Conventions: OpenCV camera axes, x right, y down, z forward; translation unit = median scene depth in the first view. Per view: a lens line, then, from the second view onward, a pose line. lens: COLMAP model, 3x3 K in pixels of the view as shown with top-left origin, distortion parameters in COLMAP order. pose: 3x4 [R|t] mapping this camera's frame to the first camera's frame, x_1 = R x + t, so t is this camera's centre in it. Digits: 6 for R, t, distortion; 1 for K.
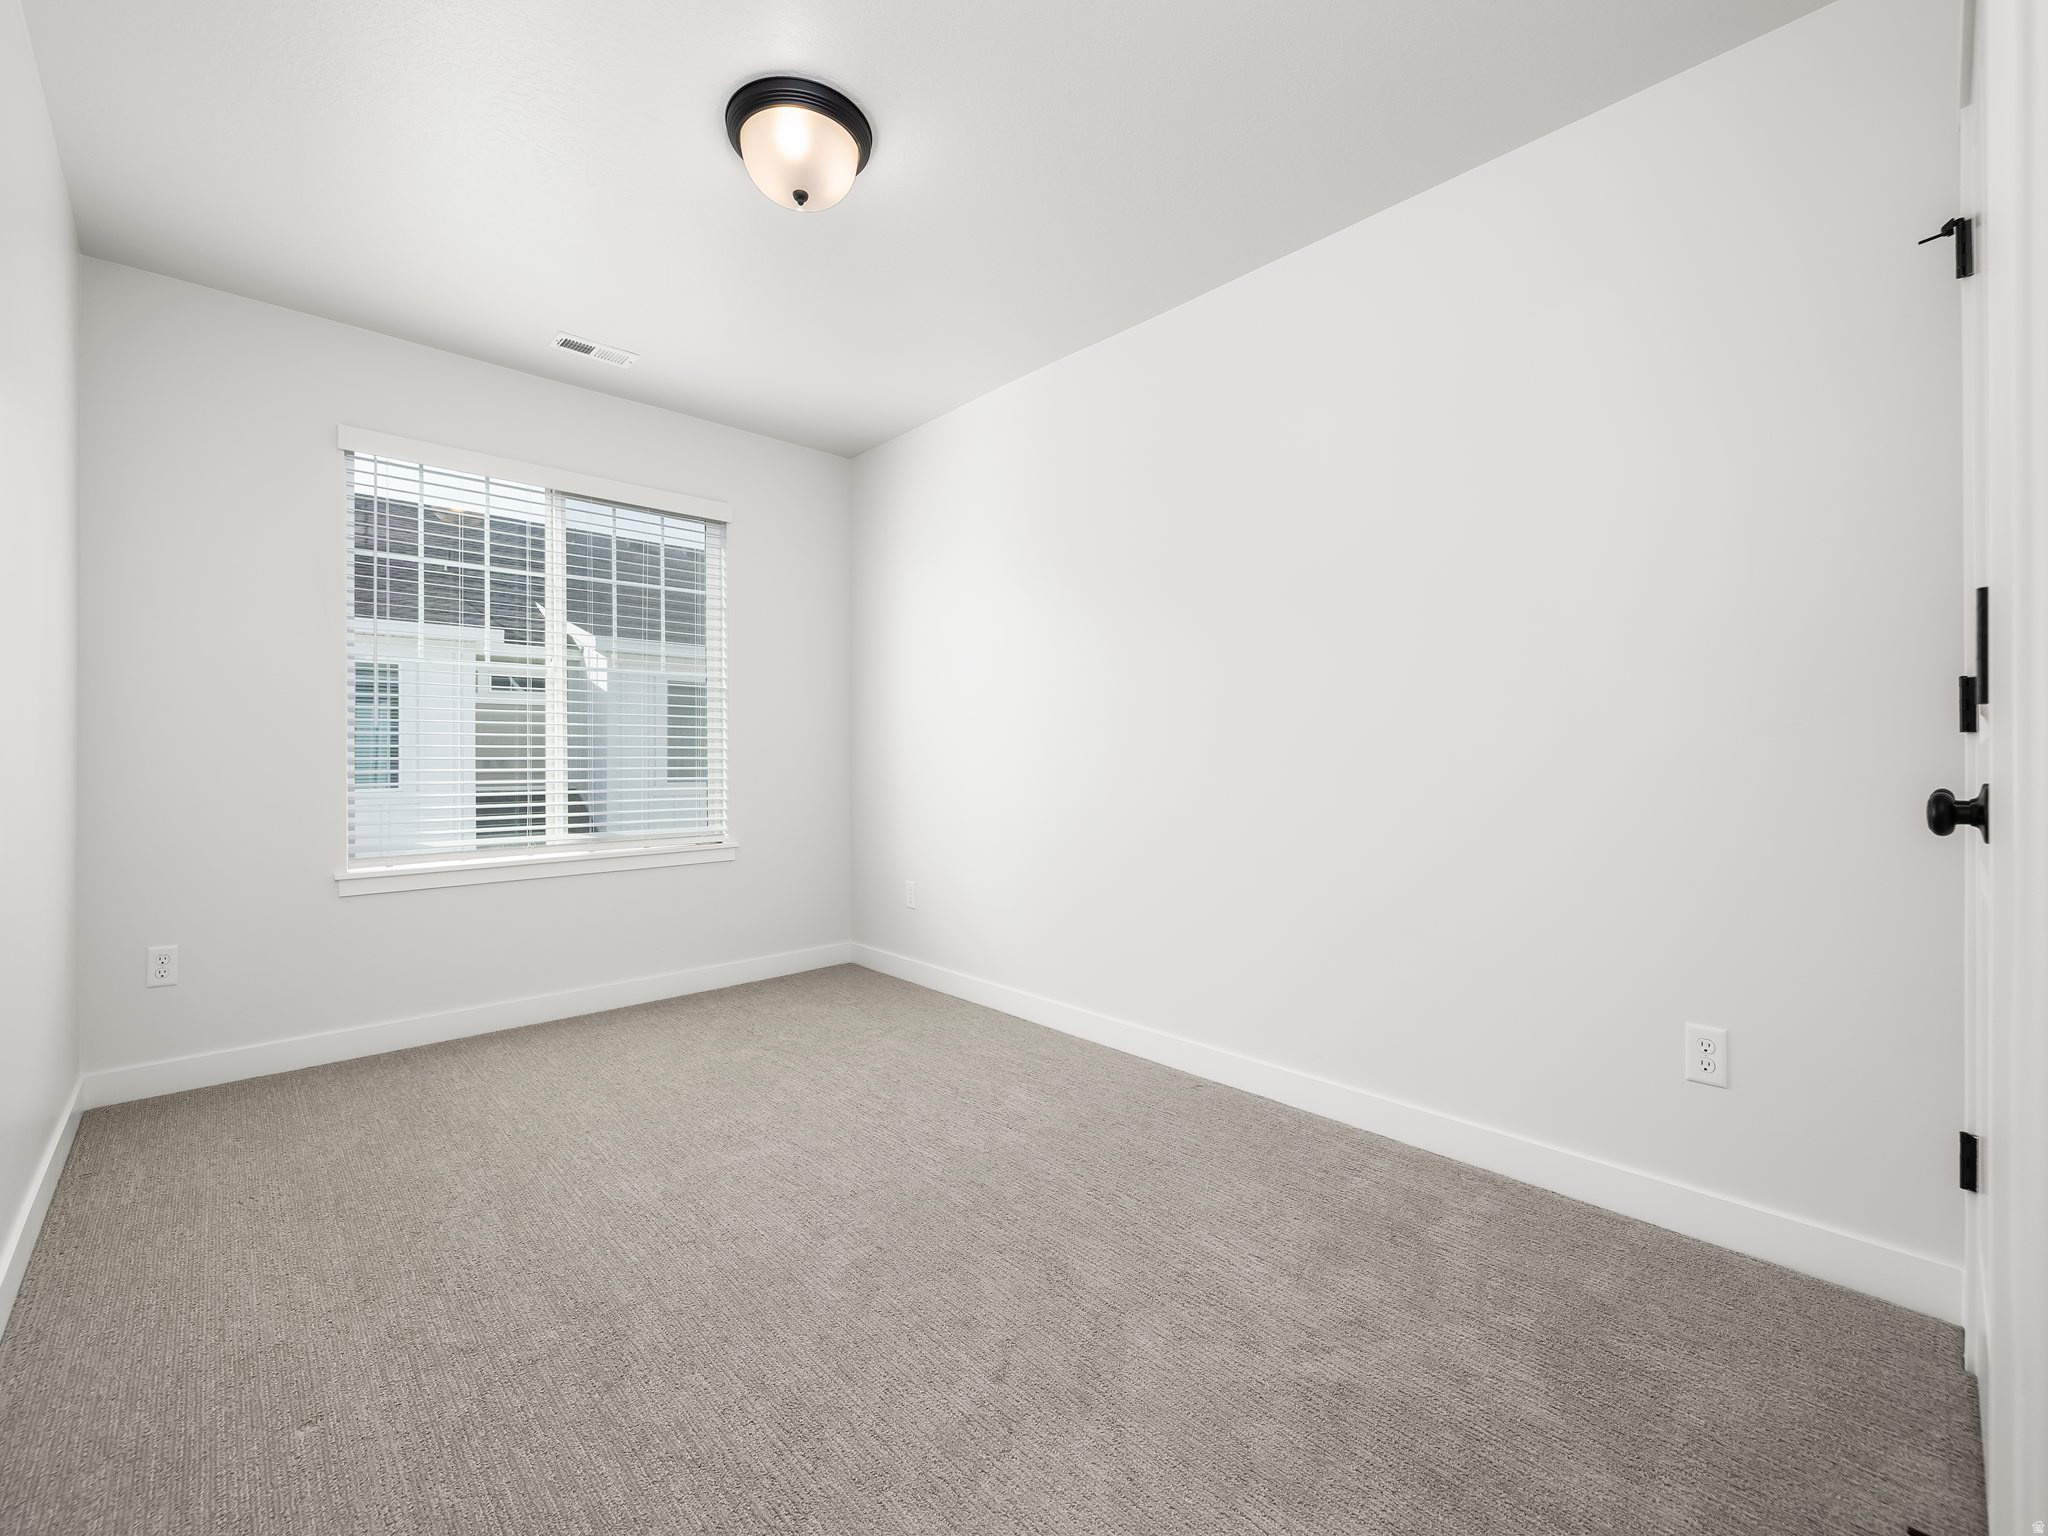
lens RADIAL K [[856.7, 0, 1019.0], [0, 856.7, 764.7], [0, 0, 1]] dist [0.001160, -0.000123]
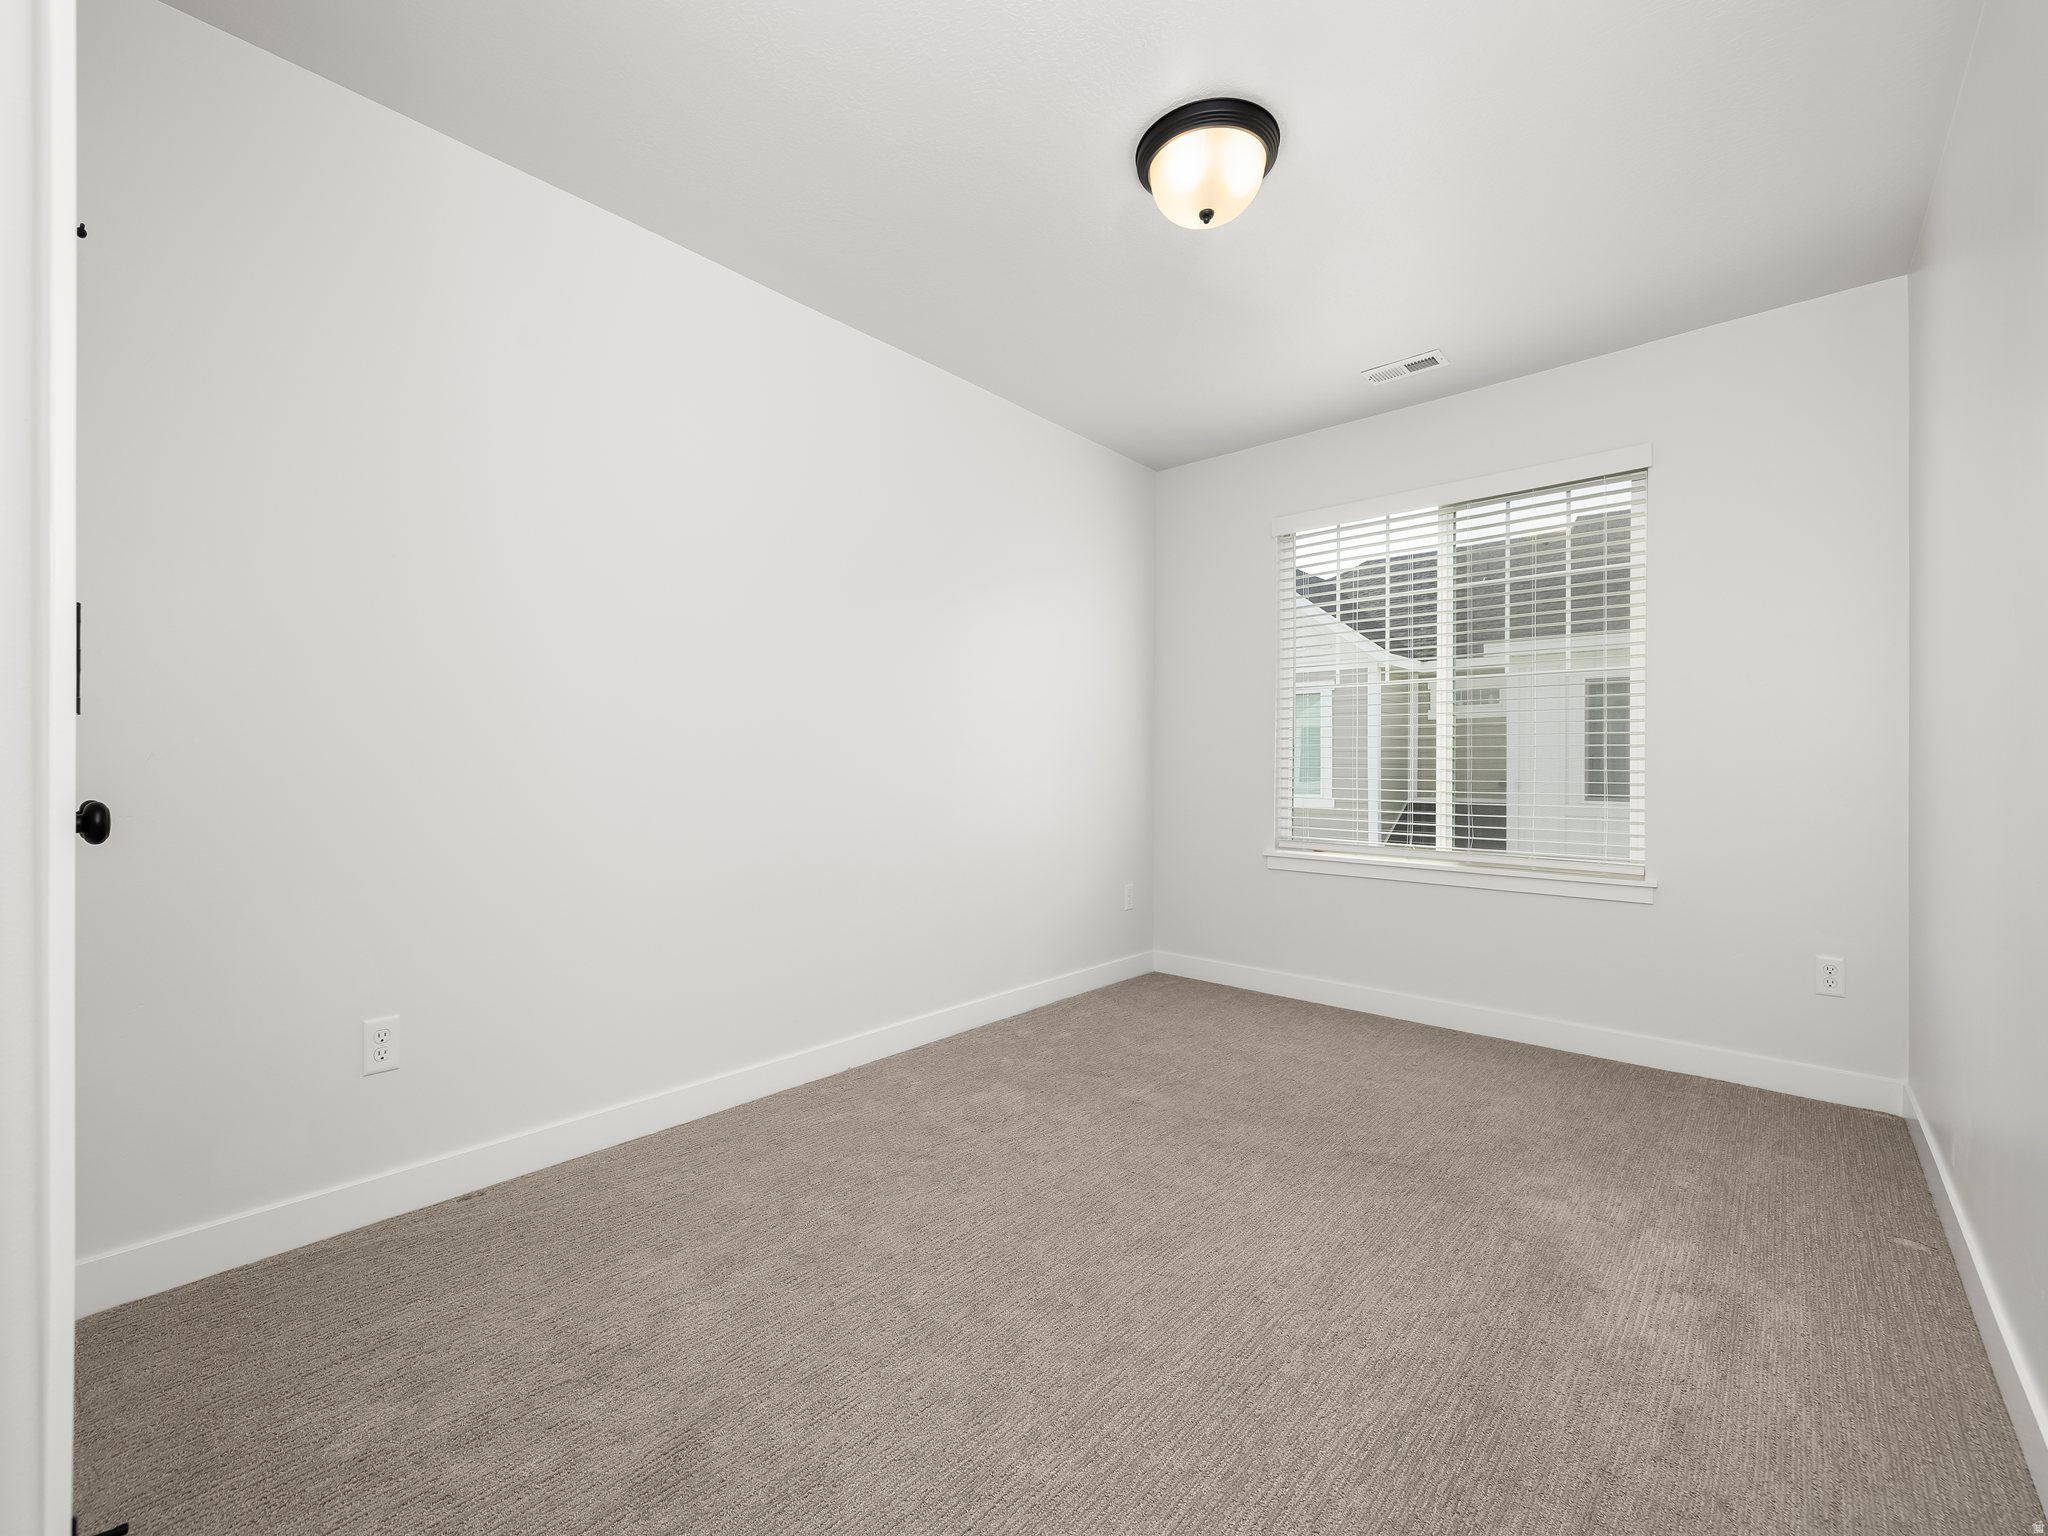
lens RADIAL K [[853.0, 0, 1024.0], [0, 853.0, 768.0], [0, 0, 1]] dist [0.000394, -0.000138]
pose [[0.088601, 0.009531, -0.996022, 0.389884], [-0.014844, 0.999856, 0.008247, -0.009059], [0.995957, 0.014054, 0.088729, 0.383172]]
